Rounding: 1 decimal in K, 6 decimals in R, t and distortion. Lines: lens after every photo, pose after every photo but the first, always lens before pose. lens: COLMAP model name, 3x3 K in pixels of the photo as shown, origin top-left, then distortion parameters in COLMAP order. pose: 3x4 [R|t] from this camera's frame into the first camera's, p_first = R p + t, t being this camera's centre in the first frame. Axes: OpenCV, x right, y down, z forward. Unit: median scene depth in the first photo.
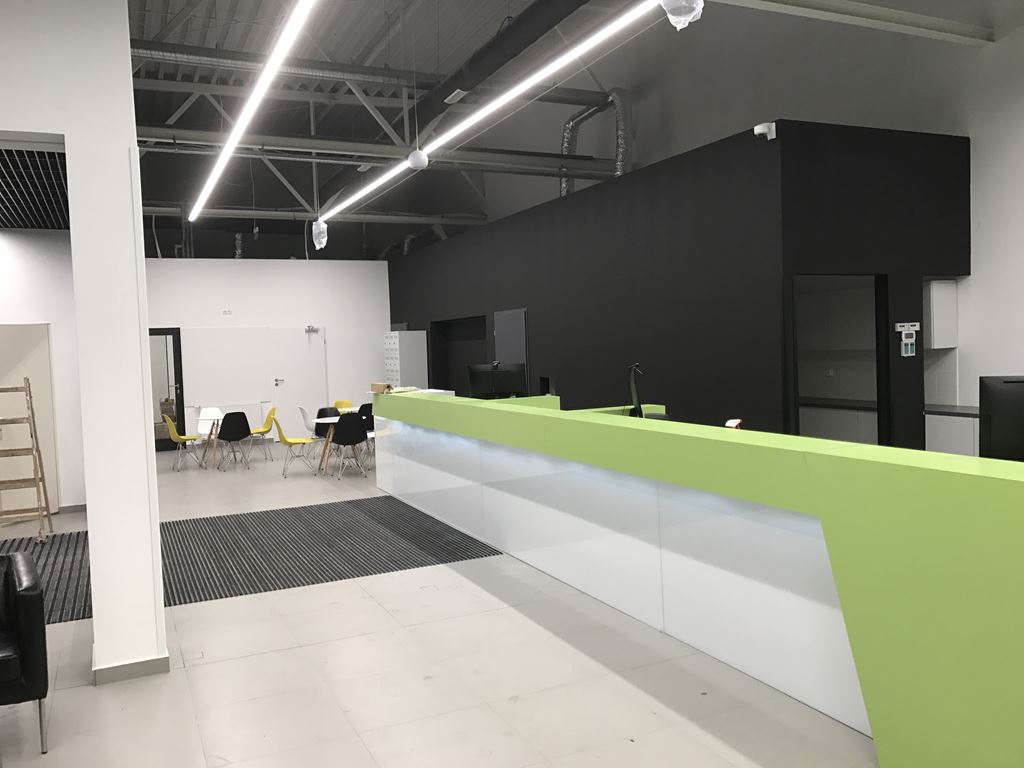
lens RADIAL K [[839.1, 0, 507.8], [0, 839.1, 380.4], [0, 0, 1]] dist [0.040377, -0.050207]
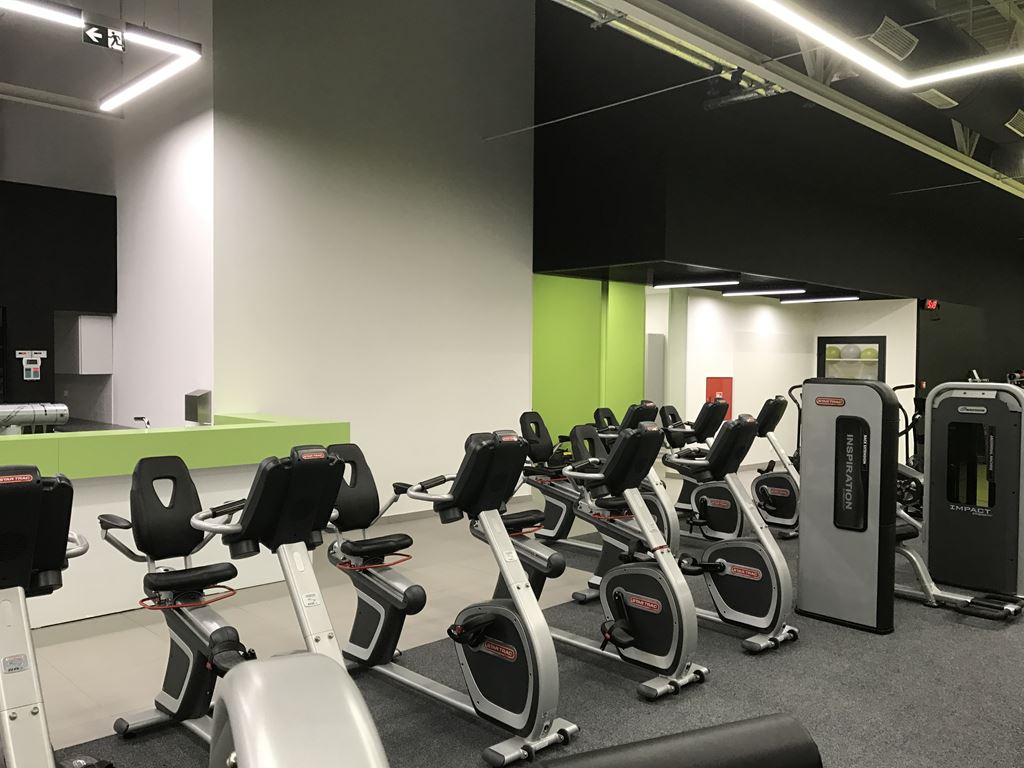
lens RADIAL K [[841.4, 0, 512.0], [0, 841.4, 384.0], [0, 0, 1]] dist [0.022014, -0.019813]
pose [[0.940607, 0.031377, 0.338044, 0.703637], [-0.024236, 0.999385, -0.025325, -0.009903], [-0.338630, 0.015628, 0.940790, -0.301922]]
